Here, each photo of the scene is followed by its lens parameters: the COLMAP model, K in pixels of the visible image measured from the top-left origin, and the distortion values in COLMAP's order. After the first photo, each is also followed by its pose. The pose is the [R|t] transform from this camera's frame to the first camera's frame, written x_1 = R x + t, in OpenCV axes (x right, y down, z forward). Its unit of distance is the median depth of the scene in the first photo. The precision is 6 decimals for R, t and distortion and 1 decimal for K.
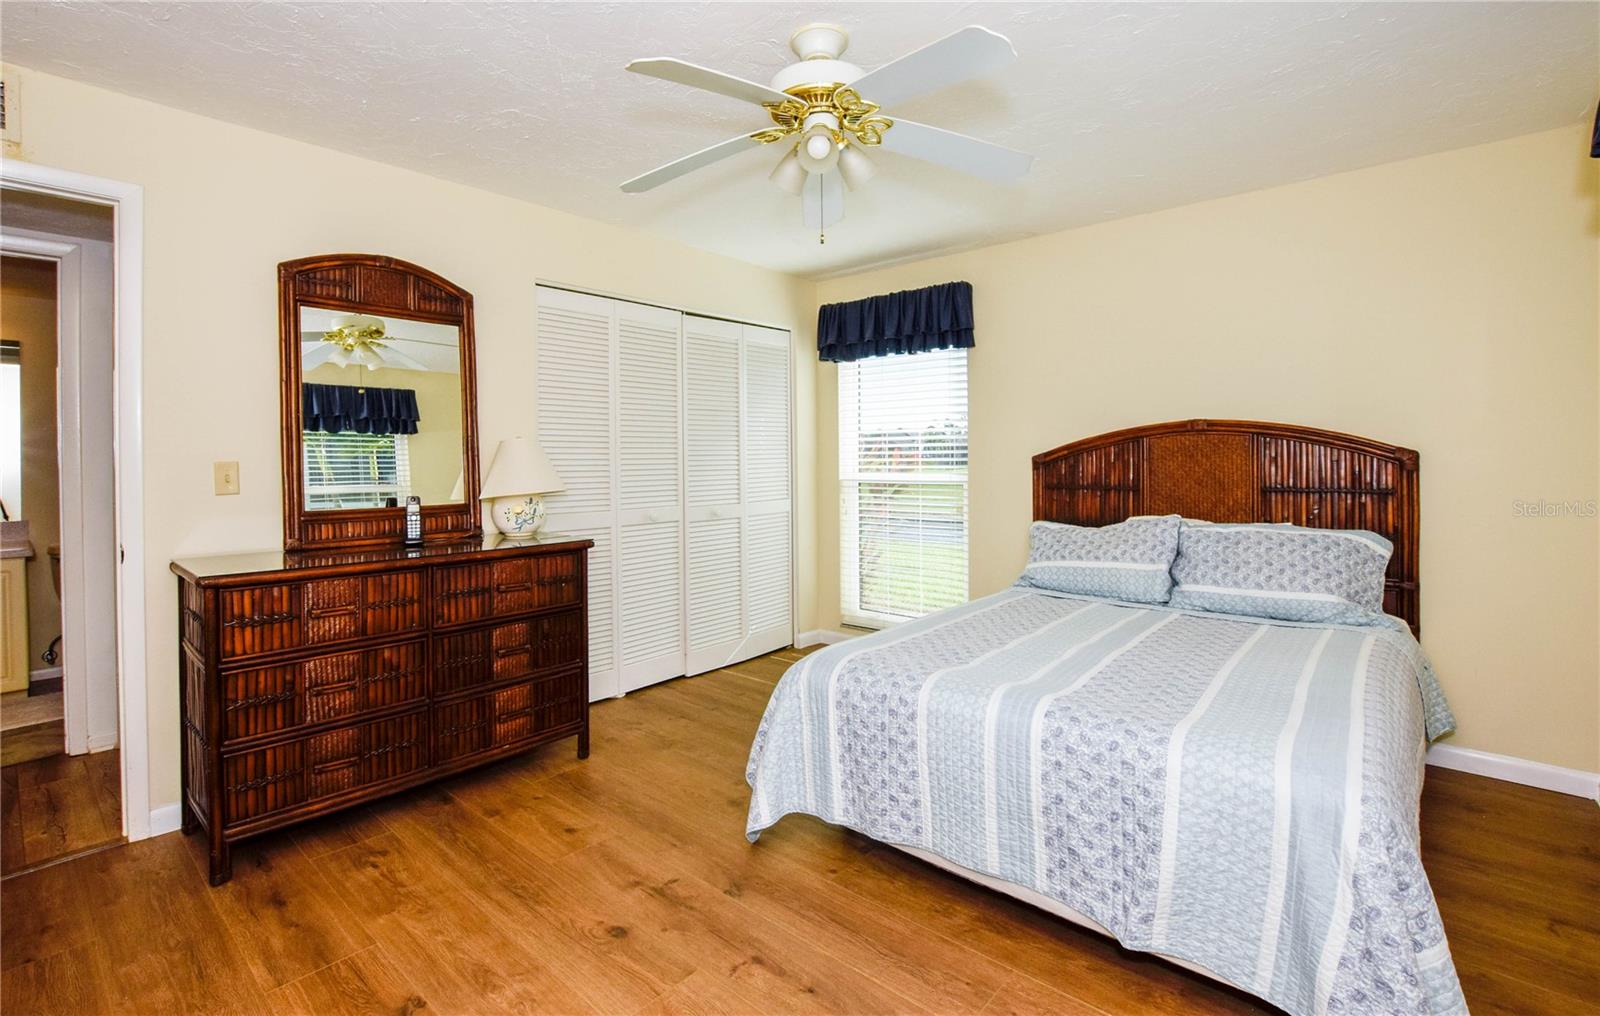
lens RADIAL K [[746.6, 0, 795.9], [0, 746.6, 459.8], [0, 0, 1]] dist [-0.041533, 0.000047]
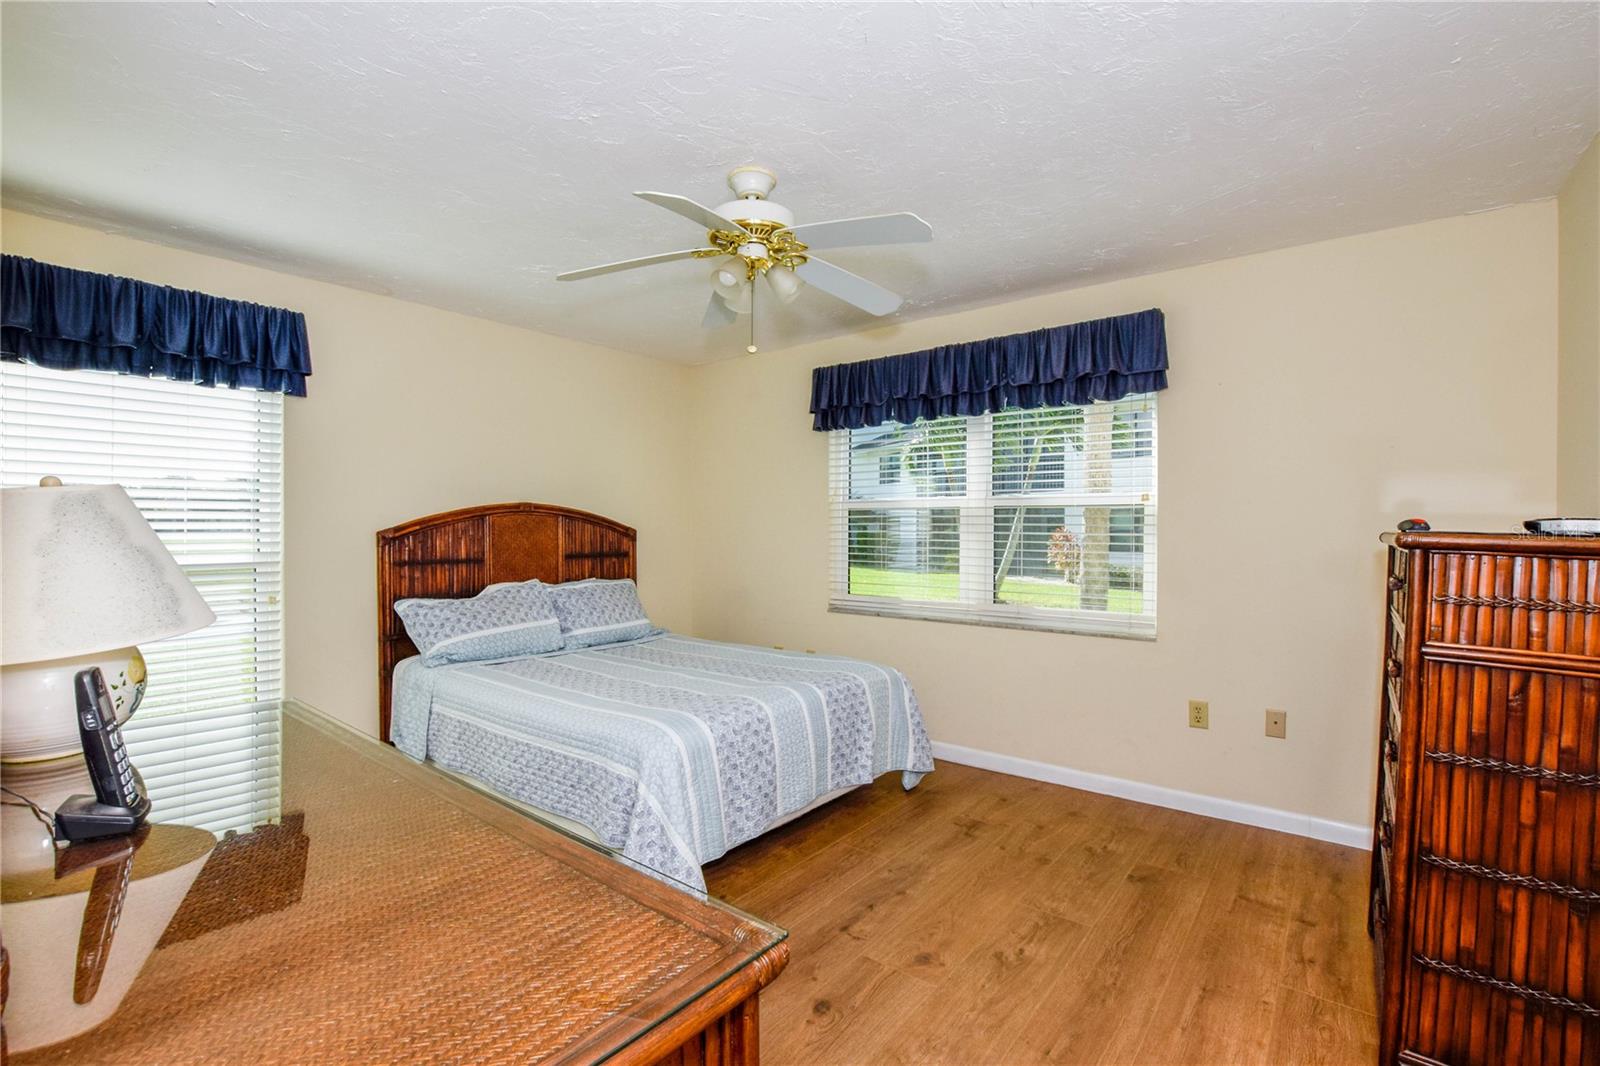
lens RADIAL K [[707.9, 0, 800.0], [0, 707.9, 533.0], [0, 0, 1]] dist [-0.040533, -0.000048]
pose [[-0.062102, -0.003158, 0.998065, -0.730025], [0.001527, 0.999994, 0.003259, -0.006588], [-0.998069, 0.001726, -0.062096, 0.665748]]
